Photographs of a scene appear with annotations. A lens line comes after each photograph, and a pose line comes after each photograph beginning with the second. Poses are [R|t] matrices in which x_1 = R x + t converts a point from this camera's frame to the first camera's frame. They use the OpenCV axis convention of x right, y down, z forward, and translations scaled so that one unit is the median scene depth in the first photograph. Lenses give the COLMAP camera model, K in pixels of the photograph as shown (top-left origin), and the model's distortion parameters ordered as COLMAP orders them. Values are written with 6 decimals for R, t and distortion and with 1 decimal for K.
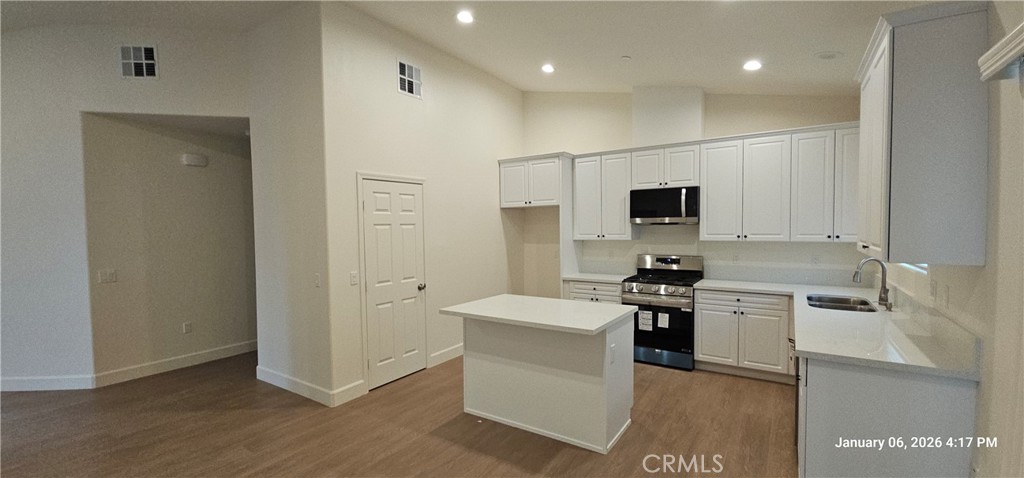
lens RADIAL K [[416.8, 0, 507.4], [0, 416.8, 240.4], [0, 0, 1]] dist [-0.000605, -0.000021]
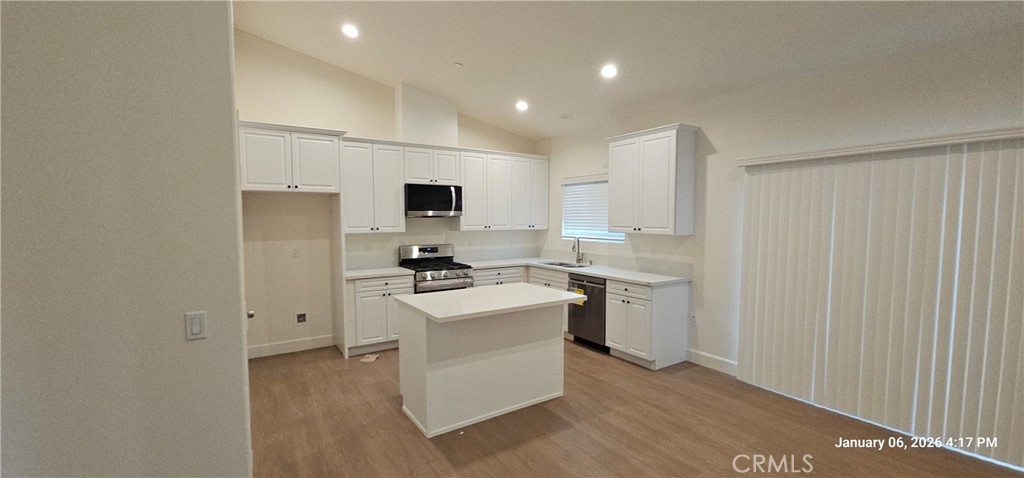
lens RADIAL K [[416.8, 0, 508.8], [0, 416.8, 243.0], [0, 0, 1]] dist [-0.000605, -0.000021]
pose [[0.381528, -0.044902, 0.923266, -0.588208], [0.026530, 0.998940, 0.037619, -0.005796], [-0.923977, 0.010141, 0.382314, 0.387671]]
